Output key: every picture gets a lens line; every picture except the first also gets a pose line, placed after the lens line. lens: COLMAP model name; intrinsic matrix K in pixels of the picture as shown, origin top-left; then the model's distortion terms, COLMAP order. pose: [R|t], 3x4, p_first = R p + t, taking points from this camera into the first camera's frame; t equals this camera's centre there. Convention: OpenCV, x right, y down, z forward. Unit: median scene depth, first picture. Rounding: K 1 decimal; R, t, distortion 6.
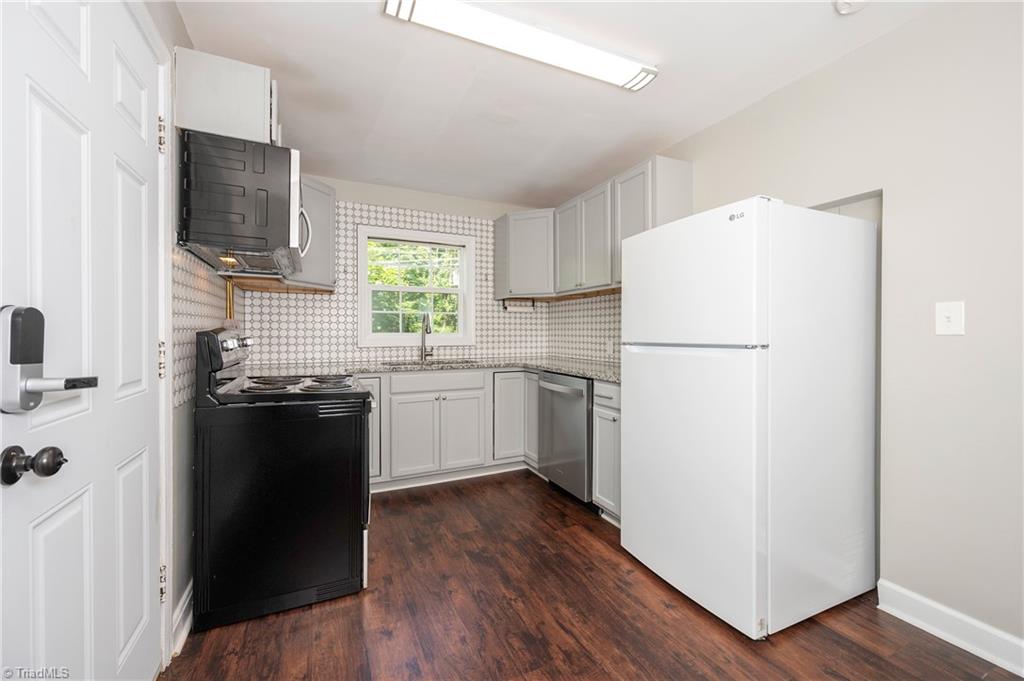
lens RADIAL K [[421.3, 0, 516.2], [0, 421.3, 333.0], [0, 0, 1]] dist [-0.000463, -0.000022]
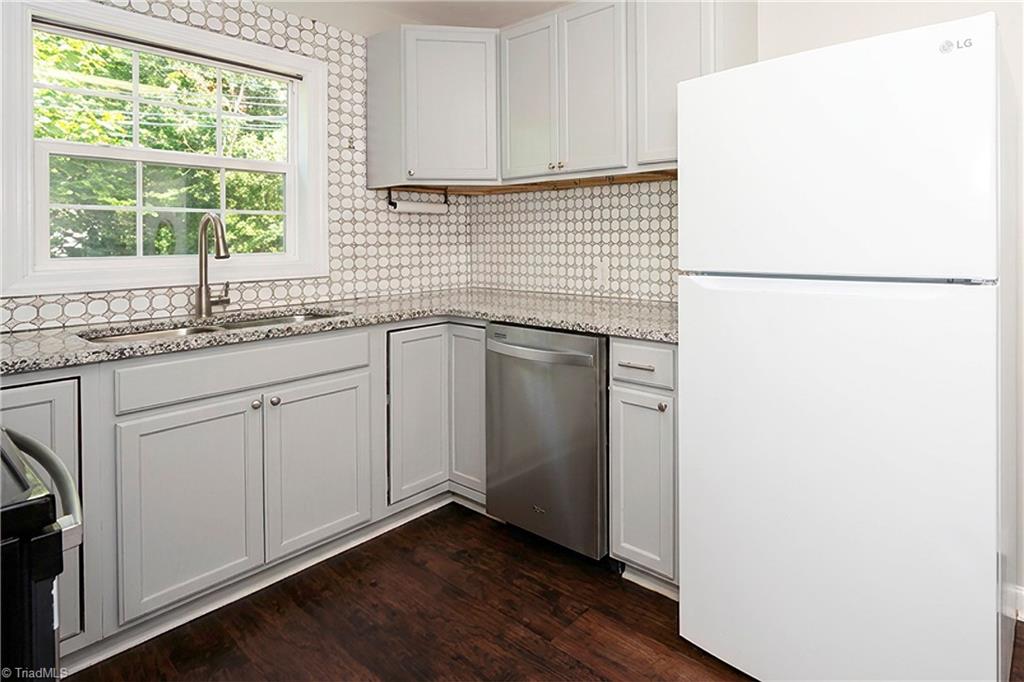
lens RADIAL K [[418.8, 0, 502.5], [0, 418.8, 240.1], [0, 0, 1]] dist [0.004055, 0.000724]
pose [[0.874540, -0.012172, 0.484800, -0.173500], [0.009469, 0.999923, 0.008024, -0.017804], [-0.484860, -0.002427, 0.874588, 0.497251]]
